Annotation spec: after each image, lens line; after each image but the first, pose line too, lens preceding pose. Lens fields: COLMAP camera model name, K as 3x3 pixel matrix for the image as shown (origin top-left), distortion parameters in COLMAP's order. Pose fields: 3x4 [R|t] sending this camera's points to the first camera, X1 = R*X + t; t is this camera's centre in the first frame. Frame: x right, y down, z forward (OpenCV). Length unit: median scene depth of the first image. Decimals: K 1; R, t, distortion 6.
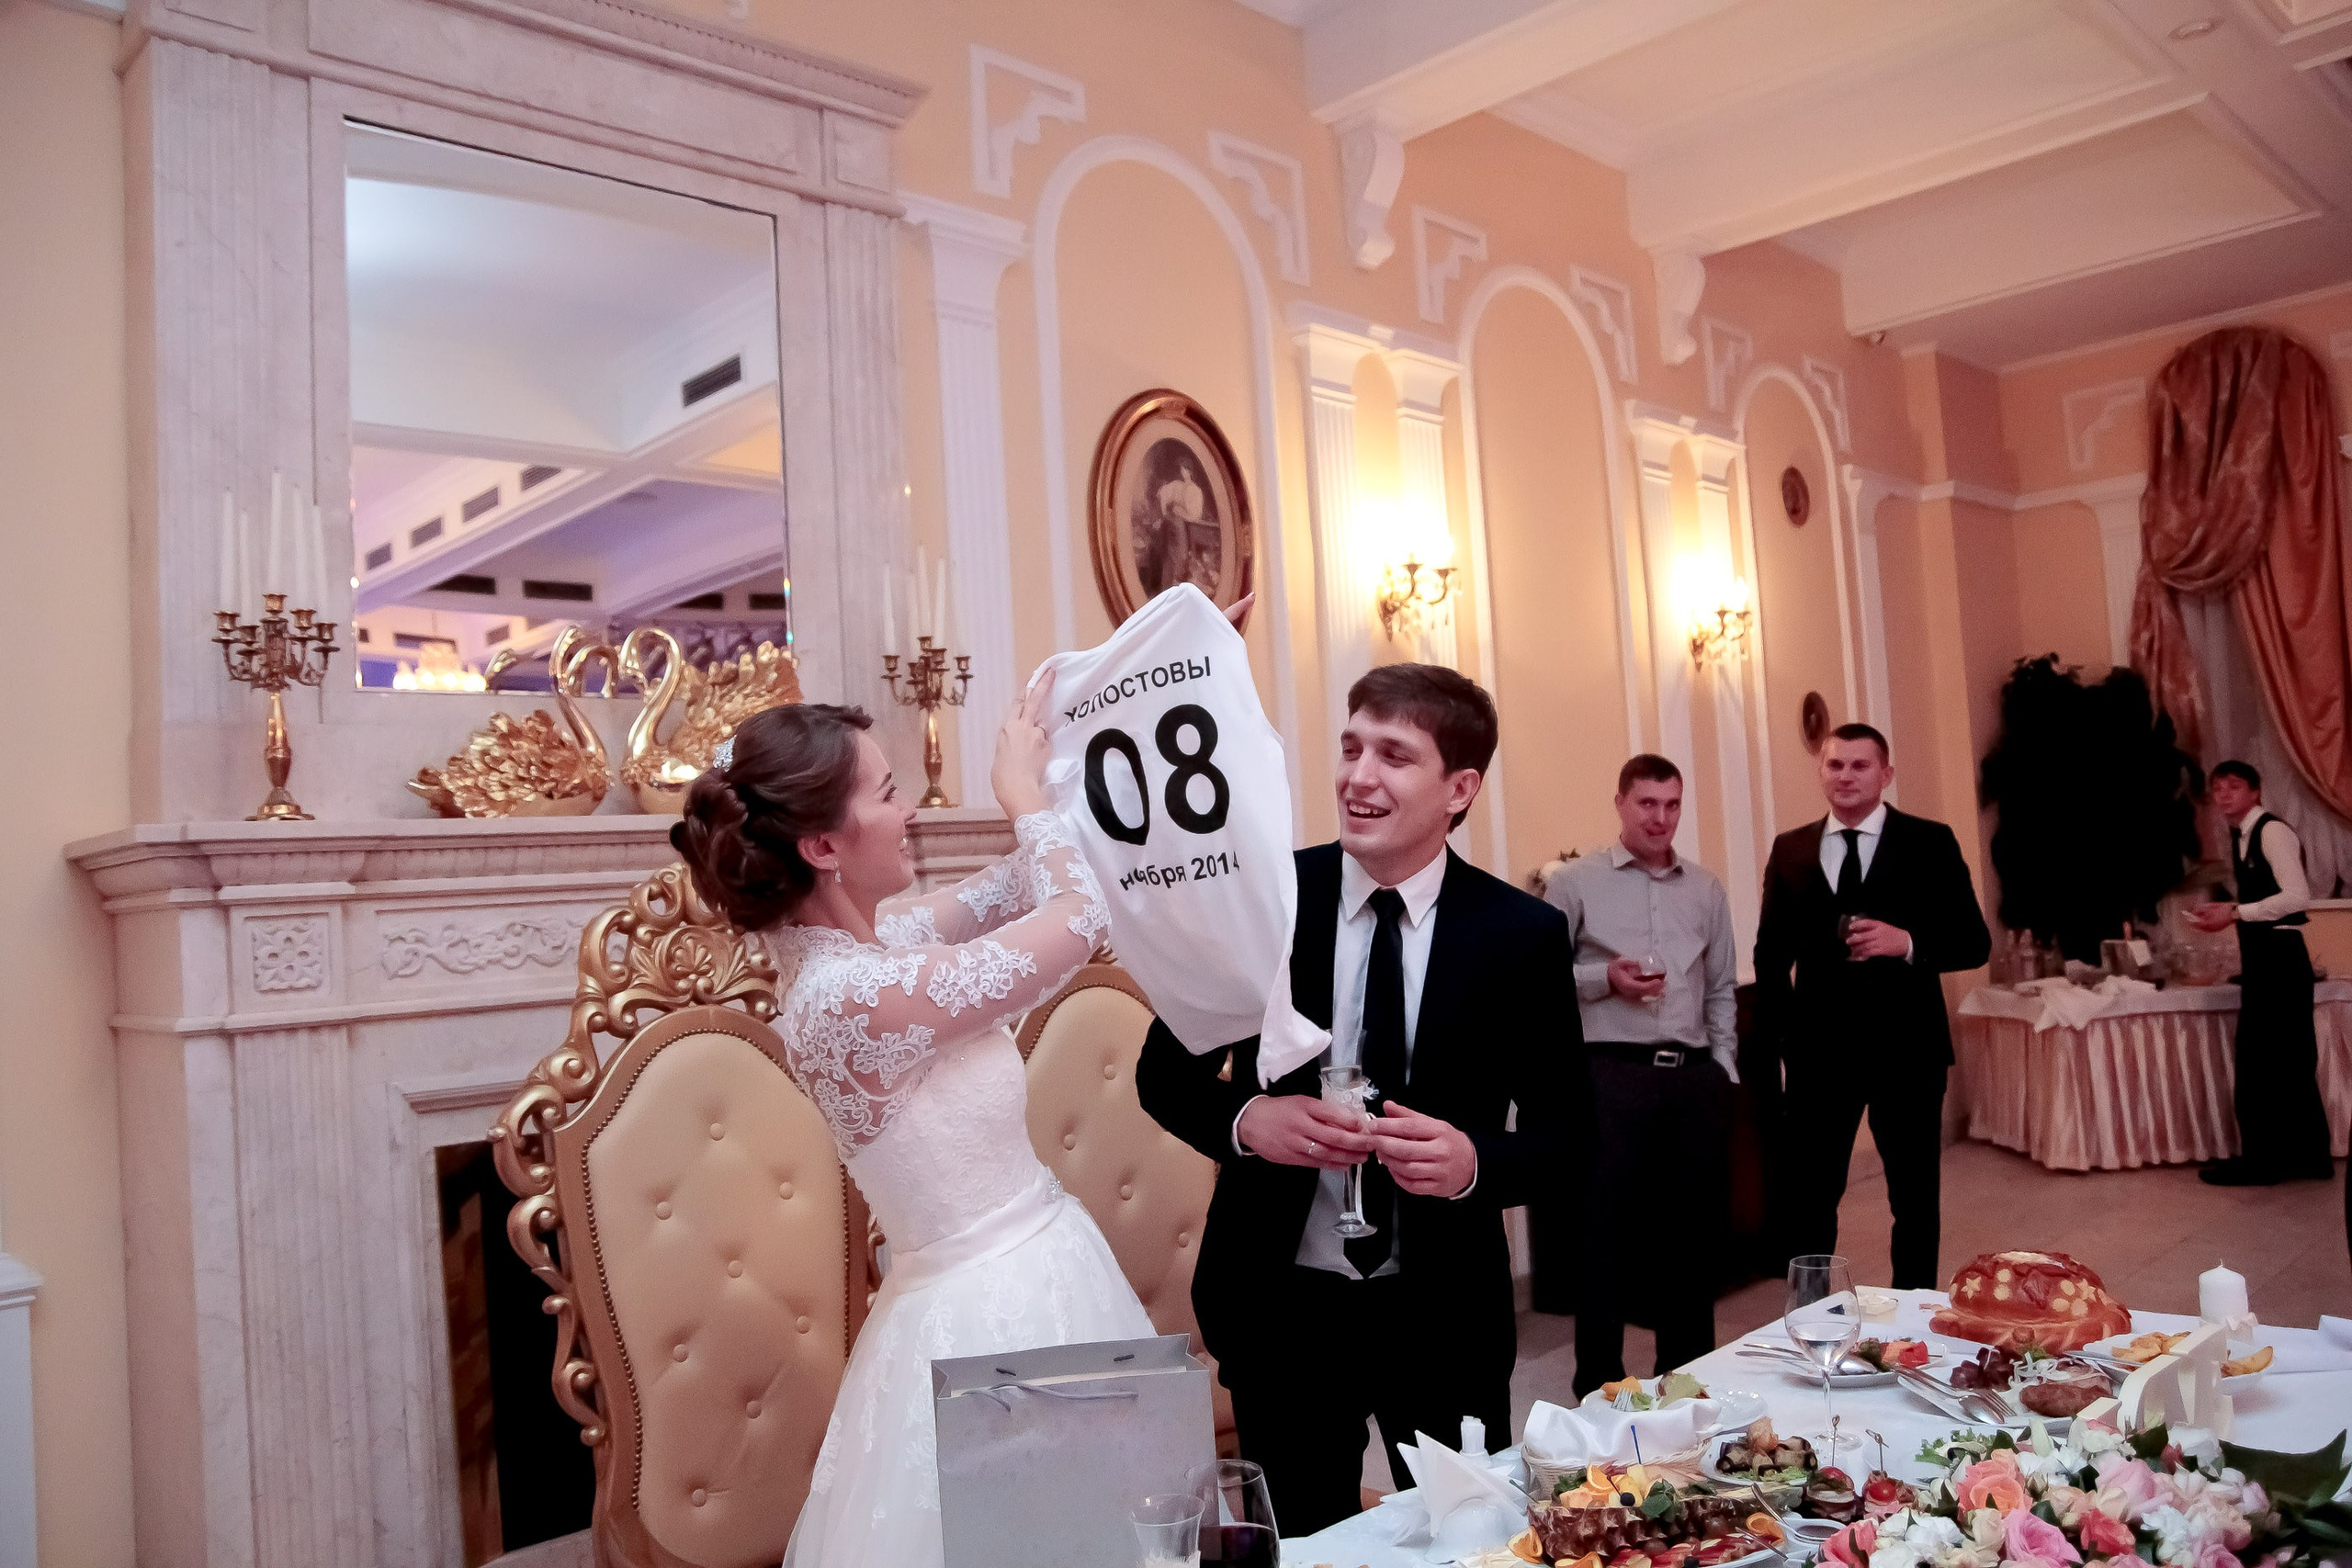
lens RADIAL K [[1784.1, 0, 1175.5], [0, 1784.1, 791.9], [0, 0, 1]] dist [-0.134558, 0.110933]
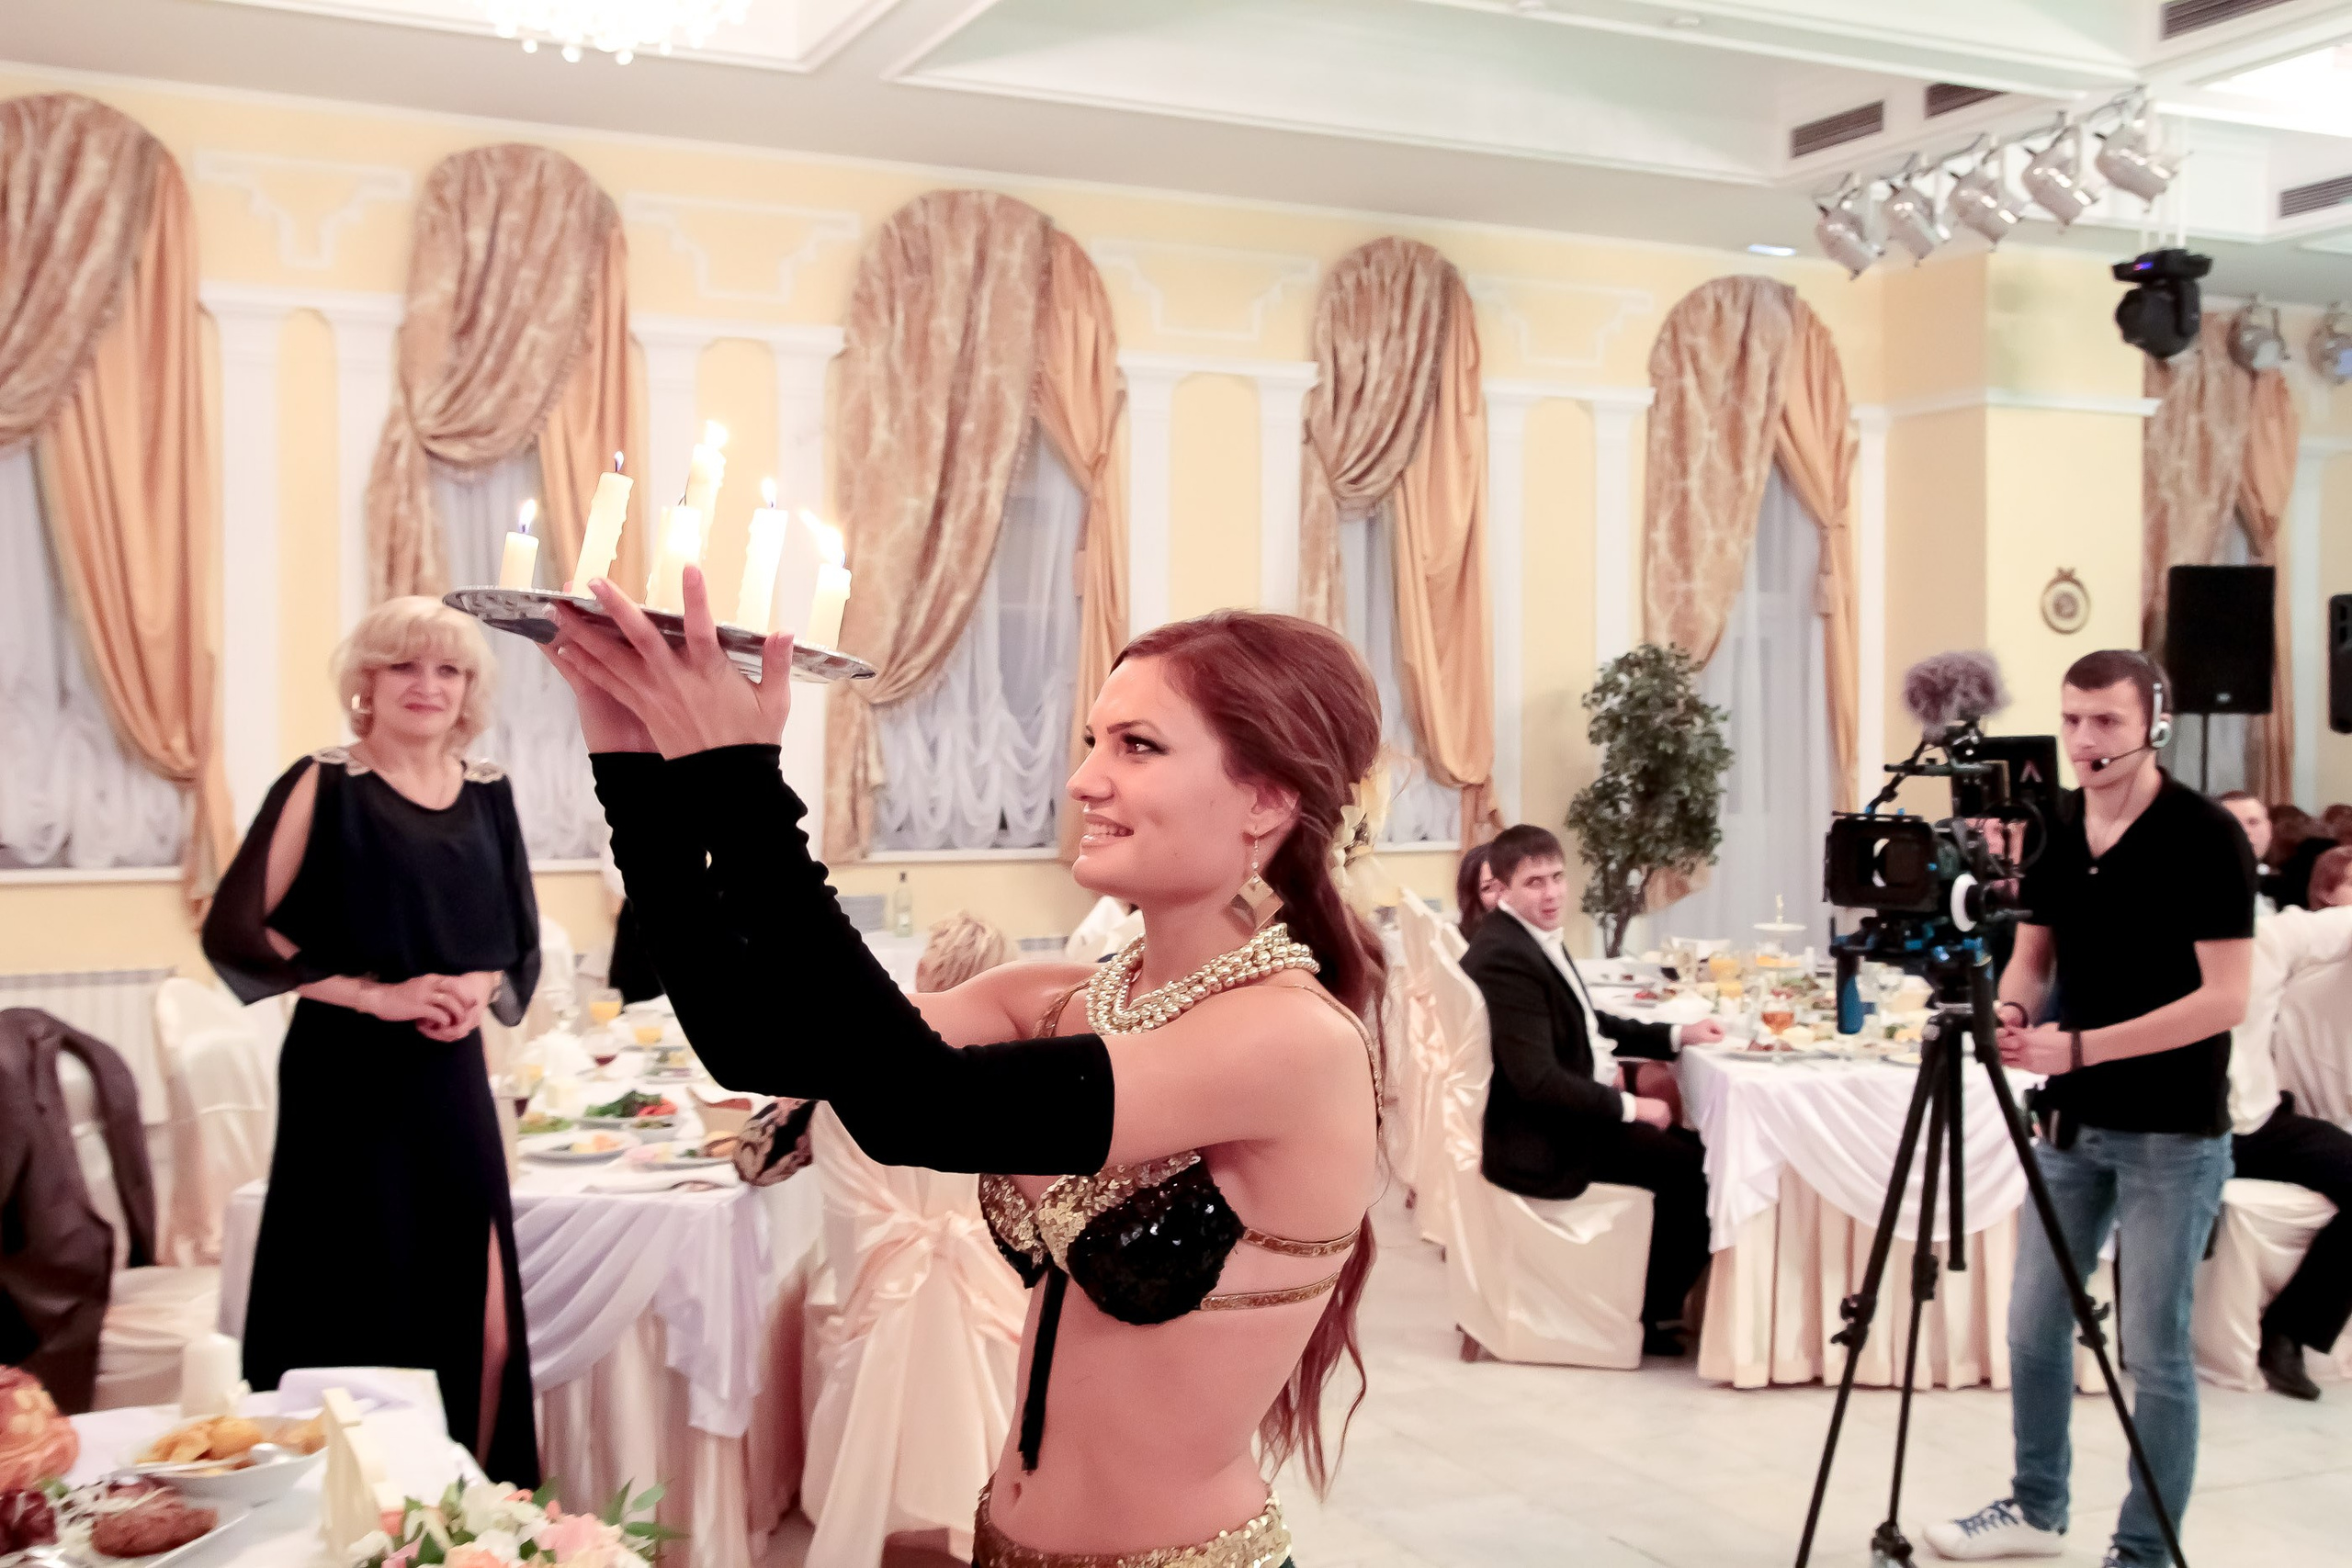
lens RADIAL K [[2482.2, 0, 1163.6], [0, 2482.2, 791.8], [0, 0, 1]] dist [-0.050279, 0.207820]
pose [[0.314491, 0.042647, 0.948302, -0.215498], [-0.067772, 0.997450, -0.022382, 0.011568], [-0.946838, -0.057230, 0.316579, 0.132727]]
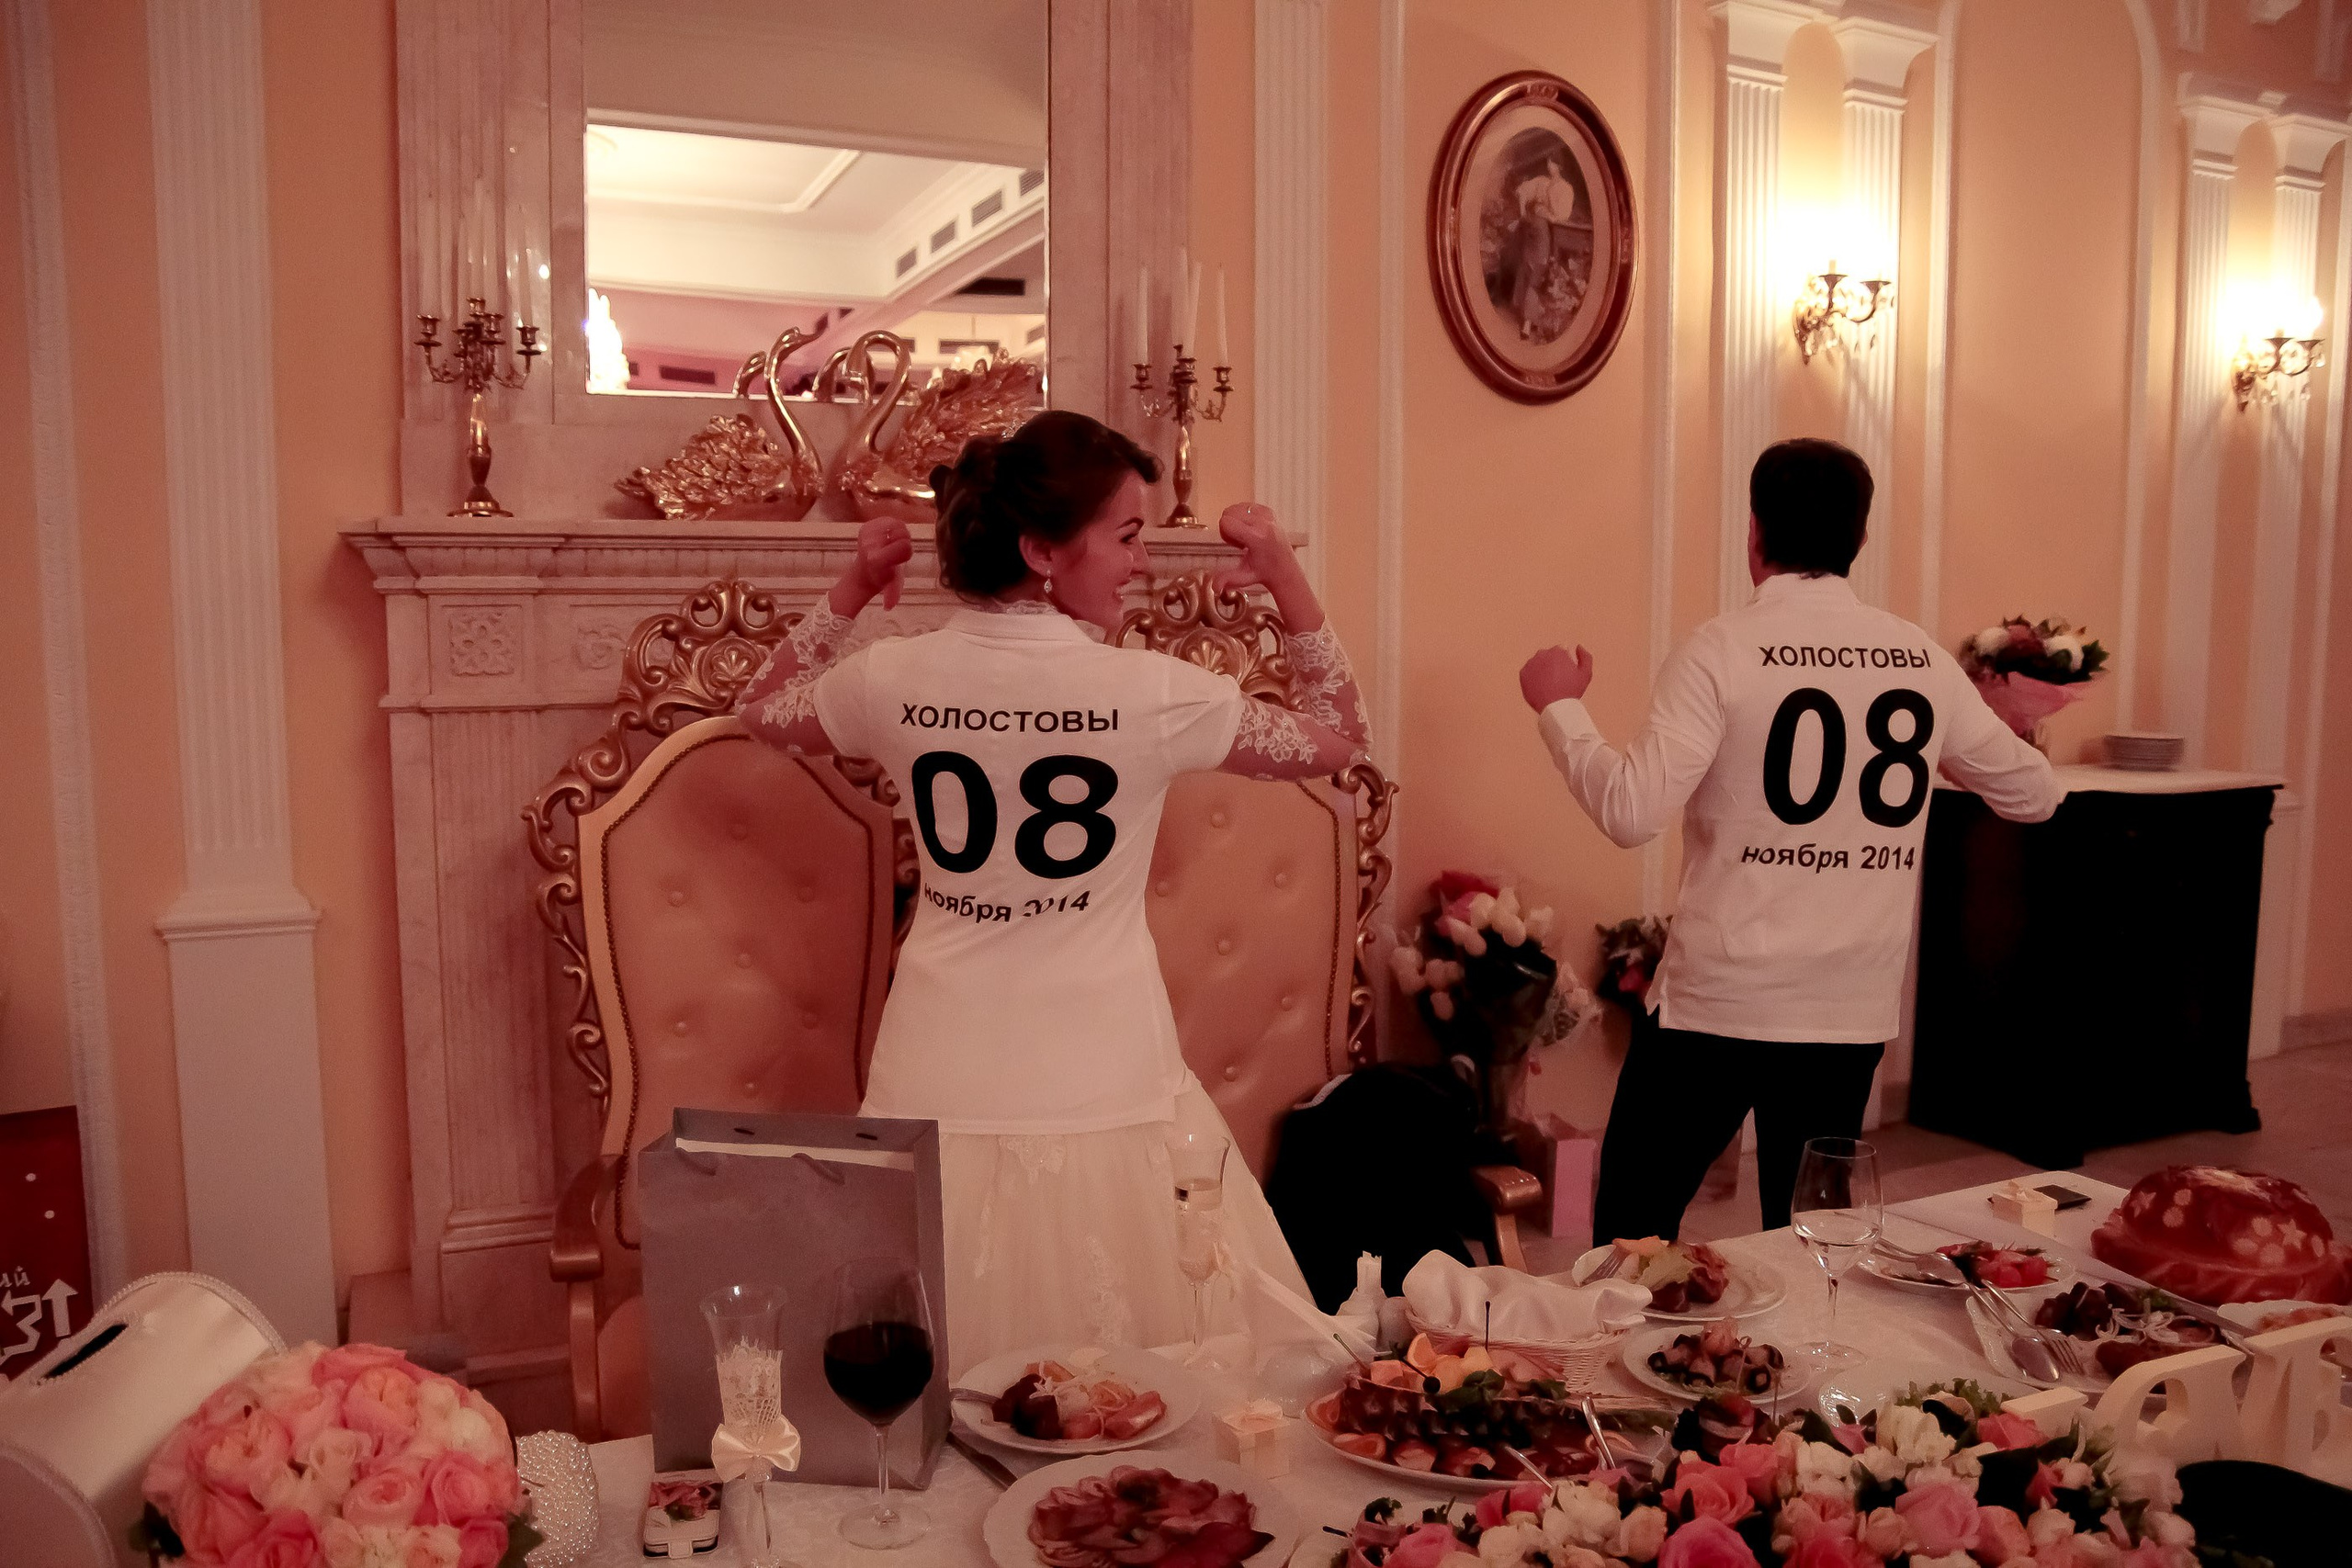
lens RADIAL K [[1784.1, 0, 1175.5], [0, 1784.1, 791.9], [0, 0, 1]] dist [-0.134558, 0.110933]
pose [[0.940837, 0.095335, -0.325173, 0.177415], [-0.042426, 0.985198, 0.166090, -0.009086], [0.336194, -0.142467, 0.930955, 0.085994]]
